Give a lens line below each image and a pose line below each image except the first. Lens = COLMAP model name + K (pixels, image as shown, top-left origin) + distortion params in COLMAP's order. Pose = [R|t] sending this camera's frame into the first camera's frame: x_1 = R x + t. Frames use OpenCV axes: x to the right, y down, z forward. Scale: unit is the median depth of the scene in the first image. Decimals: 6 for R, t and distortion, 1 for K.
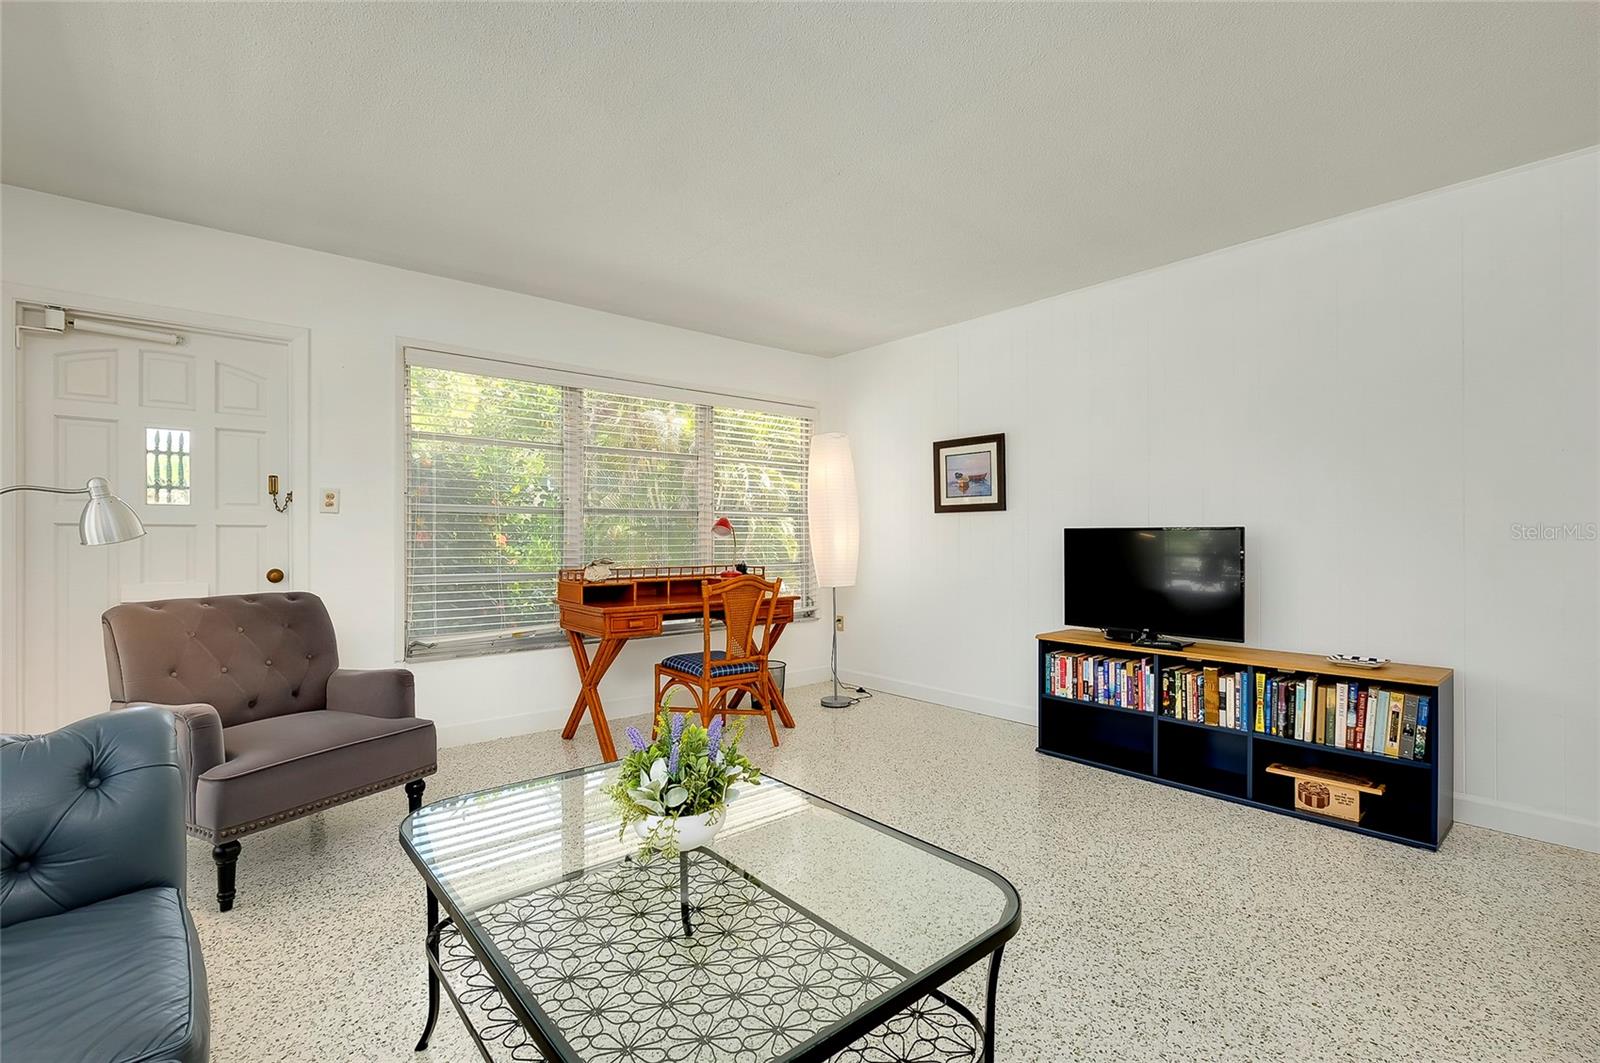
lens RADIAL K [[727.6, 0, 804.3], [0, 727.6, 534.6], [0, 0, 1]] dist [-0.003012, -0.000173]
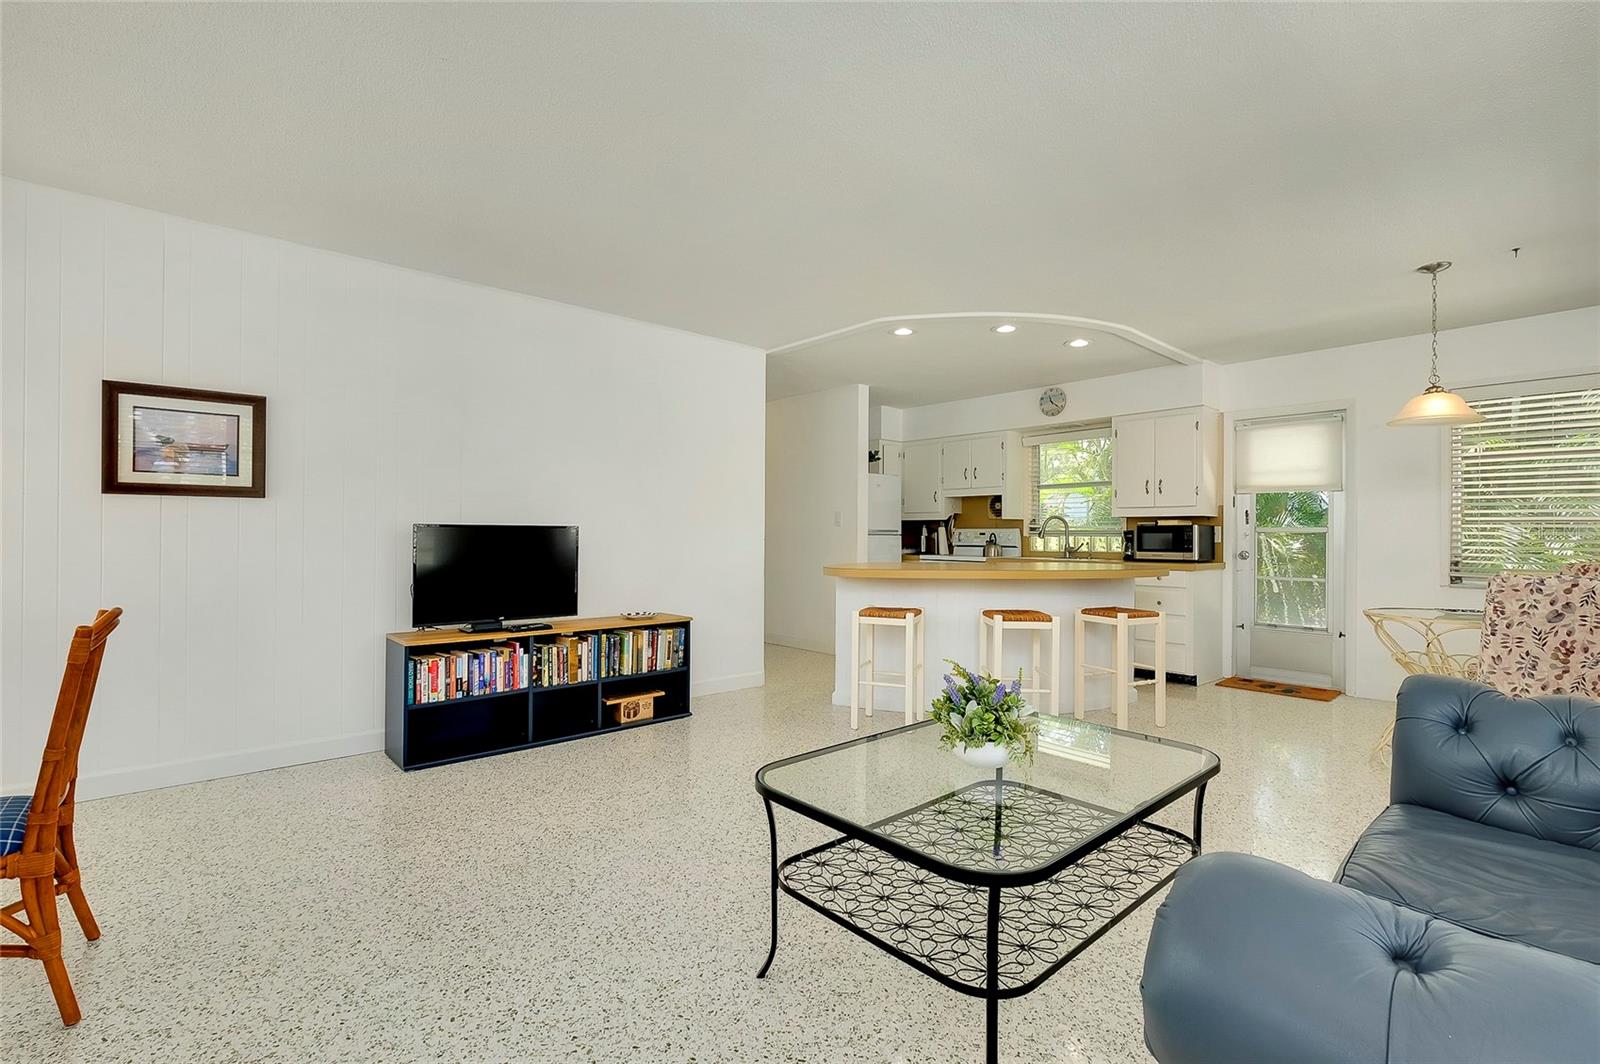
lens RADIAL K [[705.8, 0, 815.1], [0, 705.8, 530.8], [0, 0, 1]] dist [-0.003303, -0.000634]
pose [[-0.029347, 0.006368, 0.999549, -0.608929], [-0.008572, 0.999941, -0.006622, 0.002072], [-0.999533, -0.008763, -0.029291, 0.555672]]
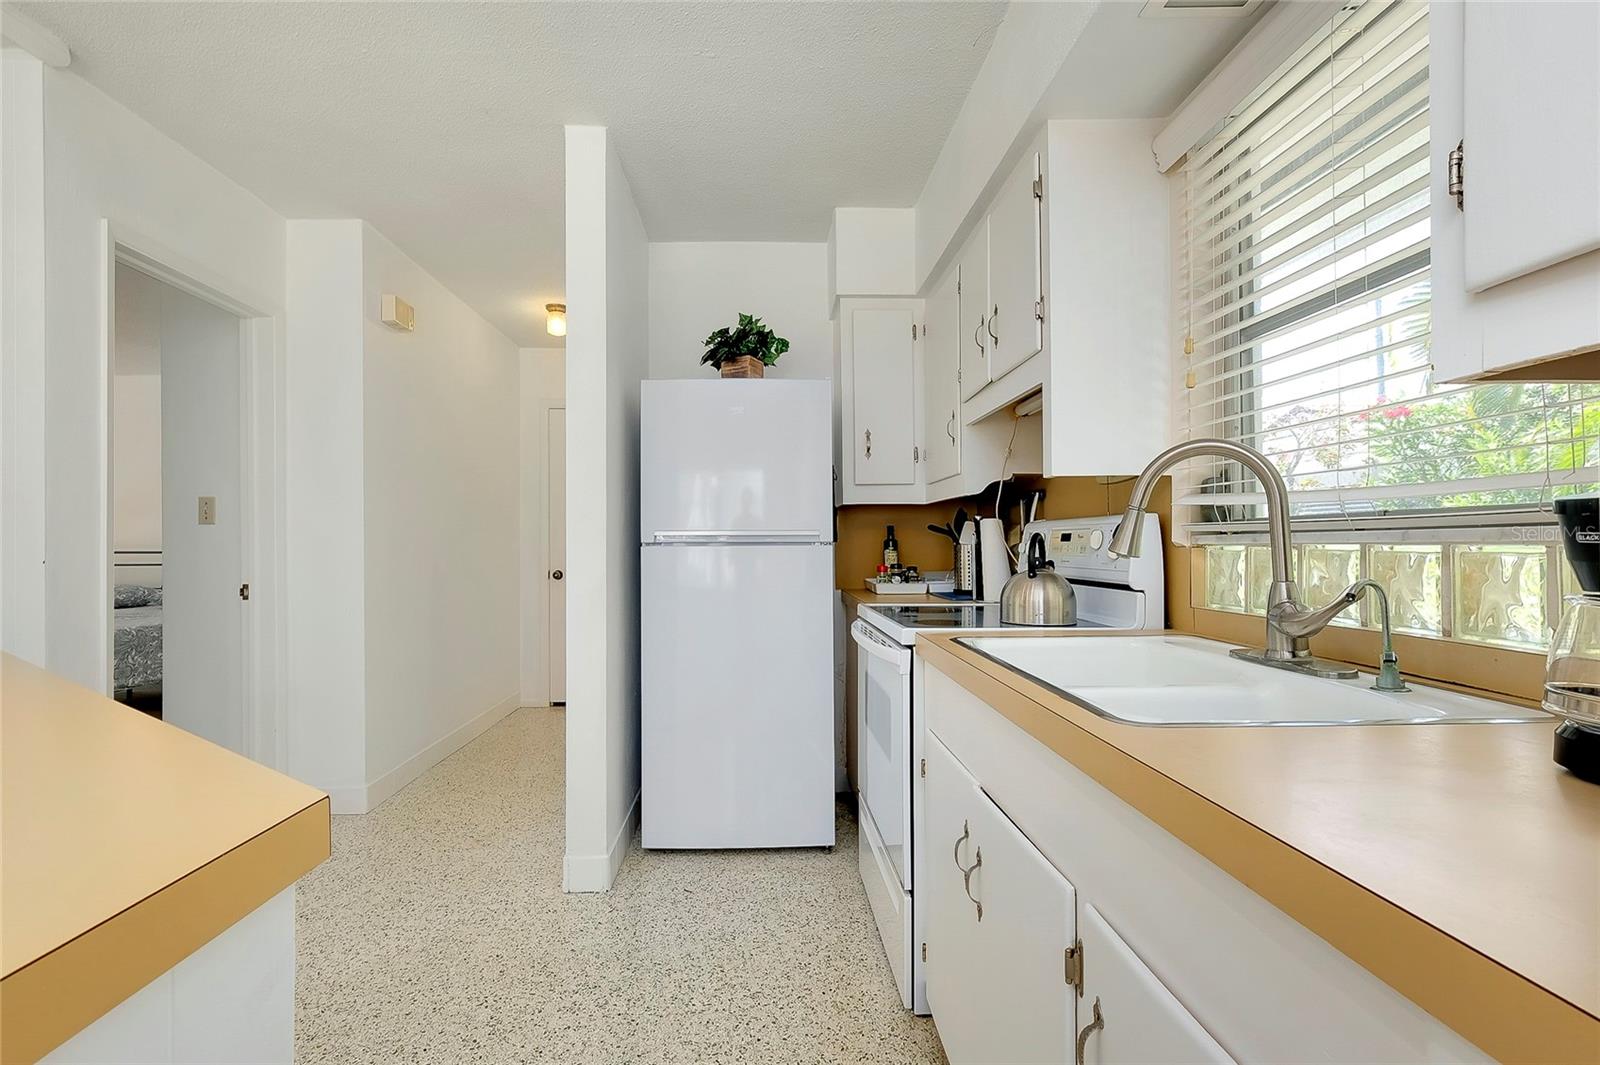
lens RADIAL K [[754.9, 0, 777.1], [0, 754.9, 538.4], [0, 0, 1]] dist [0.000063, 0.000127]
pose [[0.627431, 0.003789, 0.778663, 0.825384], [0.000260, 0.999987, -0.005076, -0.002445], [-0.778672, 0.003387, 0.627422, -0.224103]]
